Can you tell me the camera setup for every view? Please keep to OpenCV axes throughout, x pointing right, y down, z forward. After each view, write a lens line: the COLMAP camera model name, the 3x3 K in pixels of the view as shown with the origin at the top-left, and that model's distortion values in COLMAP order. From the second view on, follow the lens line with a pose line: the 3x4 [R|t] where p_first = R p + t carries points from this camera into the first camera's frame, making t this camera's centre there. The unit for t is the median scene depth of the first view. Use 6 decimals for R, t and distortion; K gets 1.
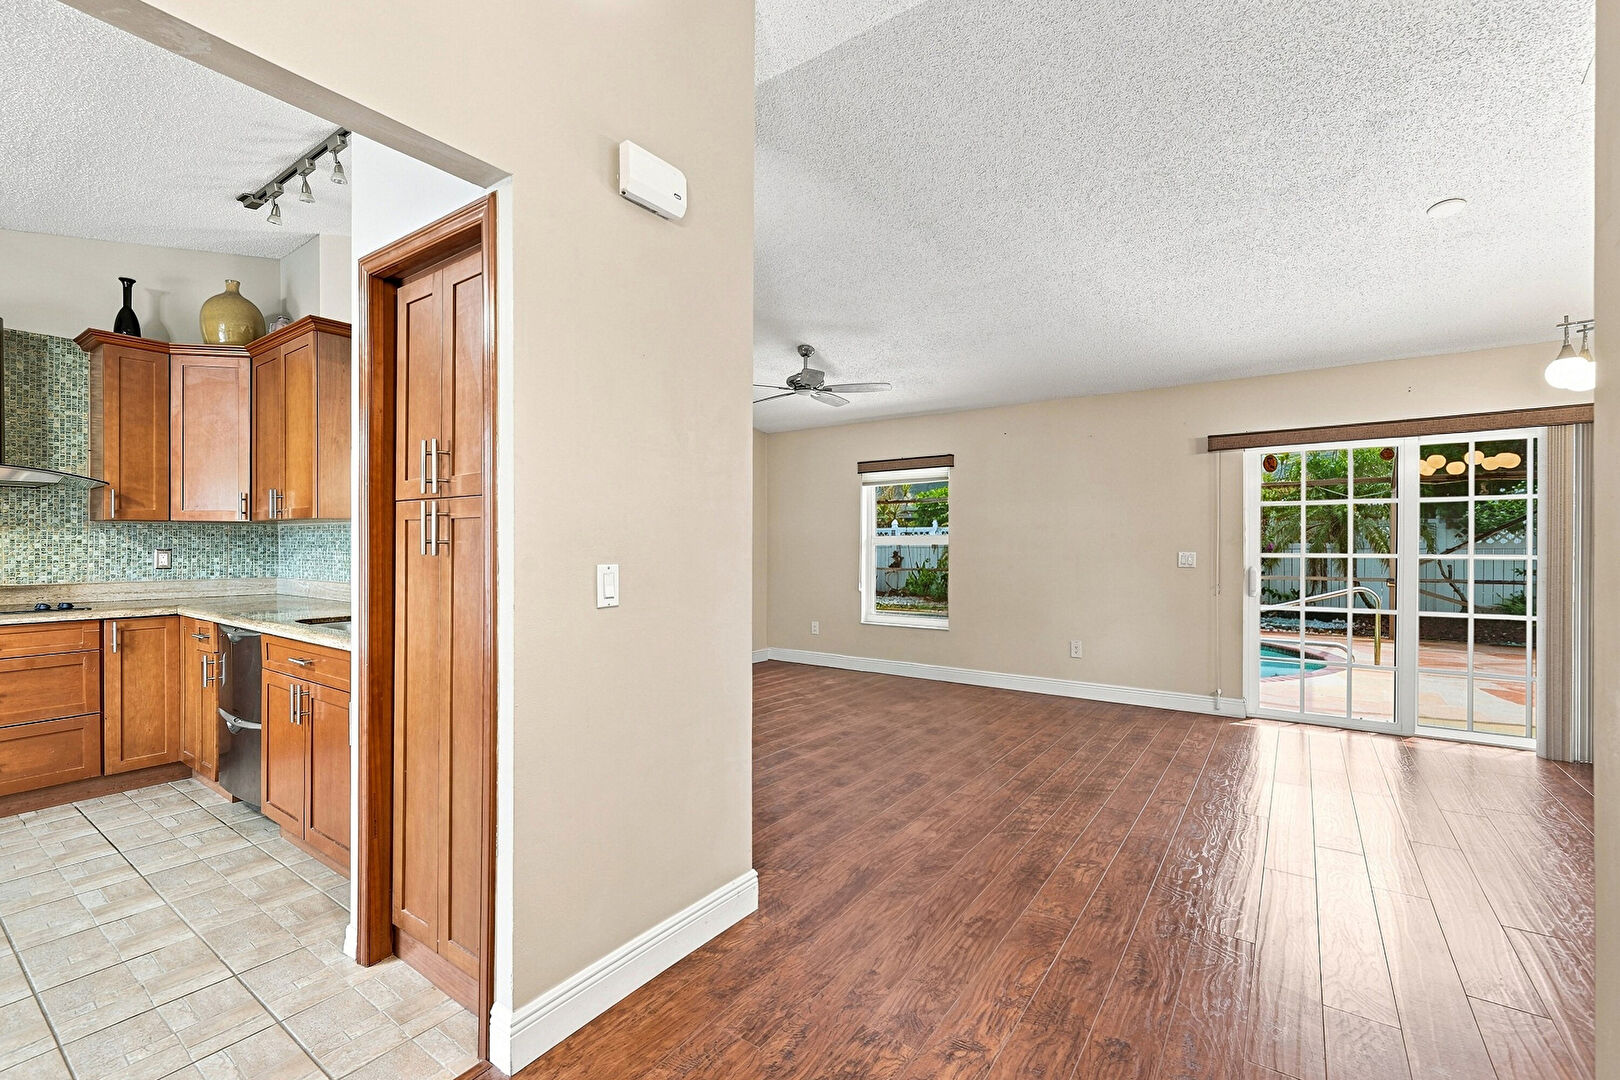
lens RADIAL K [[700.0, 0, 803.3], [0, 700.0, 544.5], [0, 0, 1]] dist [-0.000083, -0.000017]
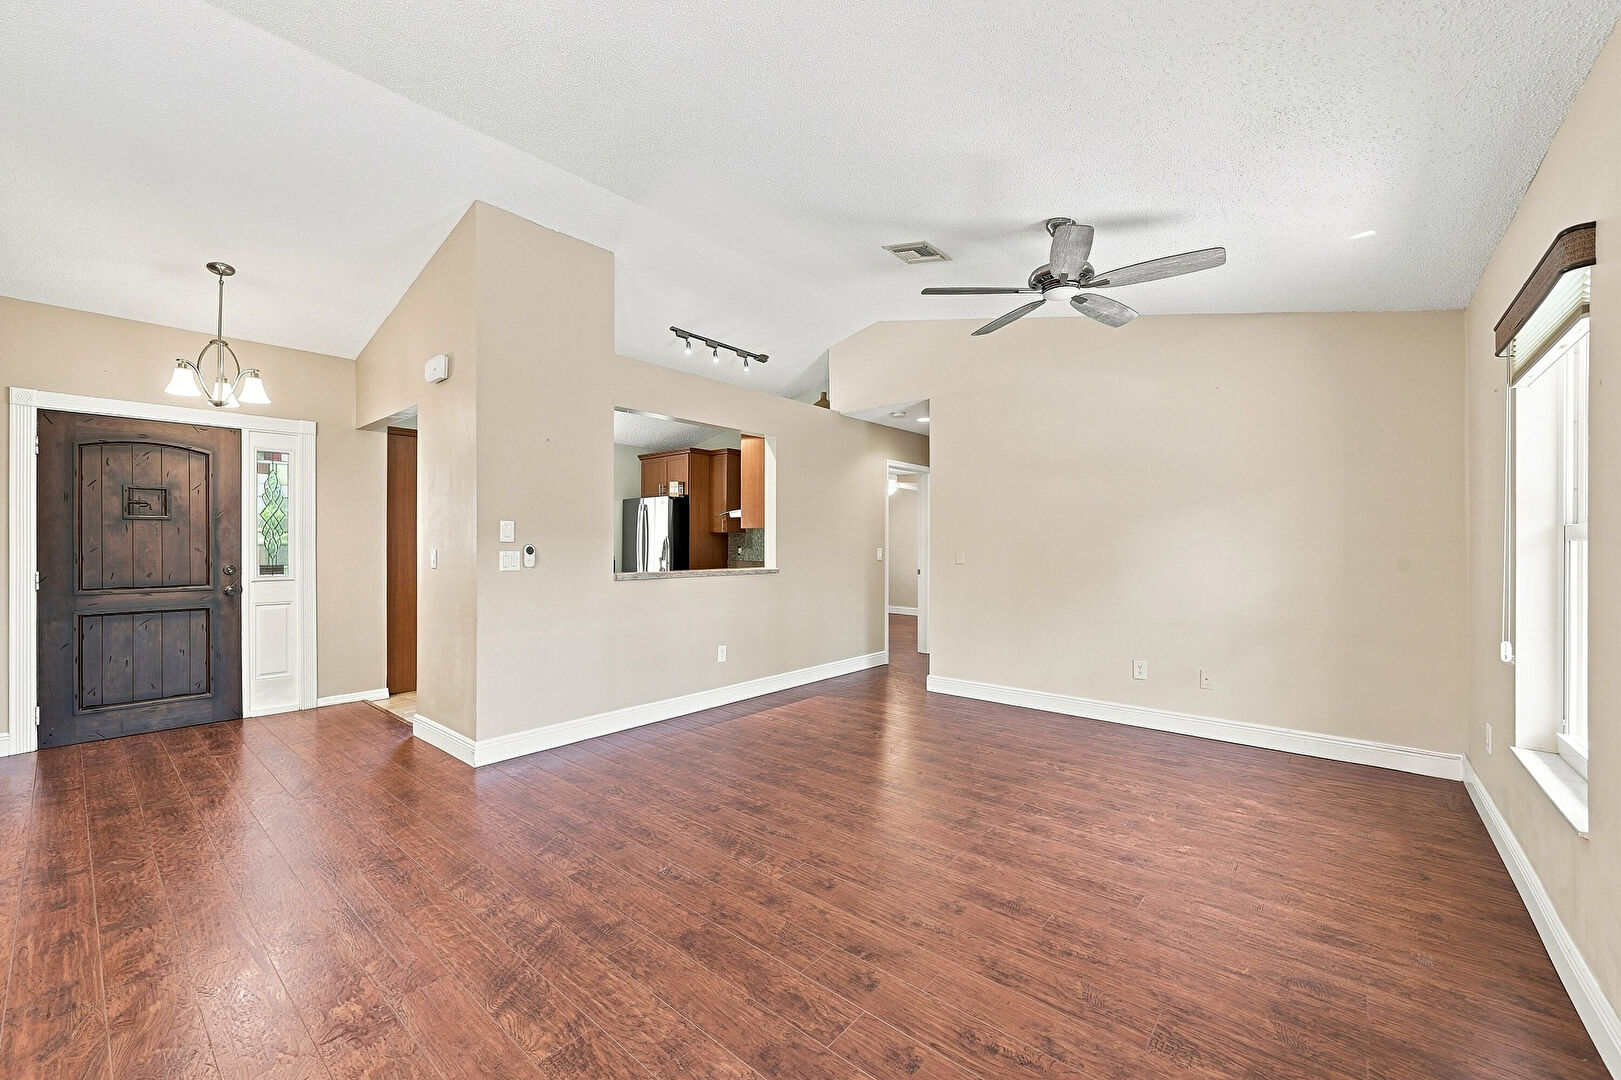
lens RADIAL K [[624.5, 0, 798.6], [0, 624.5, 541.2], [0, 0, 1]] dist [-0.010345, 0.000168]
pose [[-0.088739, -0.006023, -0.996037, 0.610257], [-0.001234, 0.999982, -0.005937, 0.003978], [0.996054, 0.000702, -0.088745, 0.879661]]
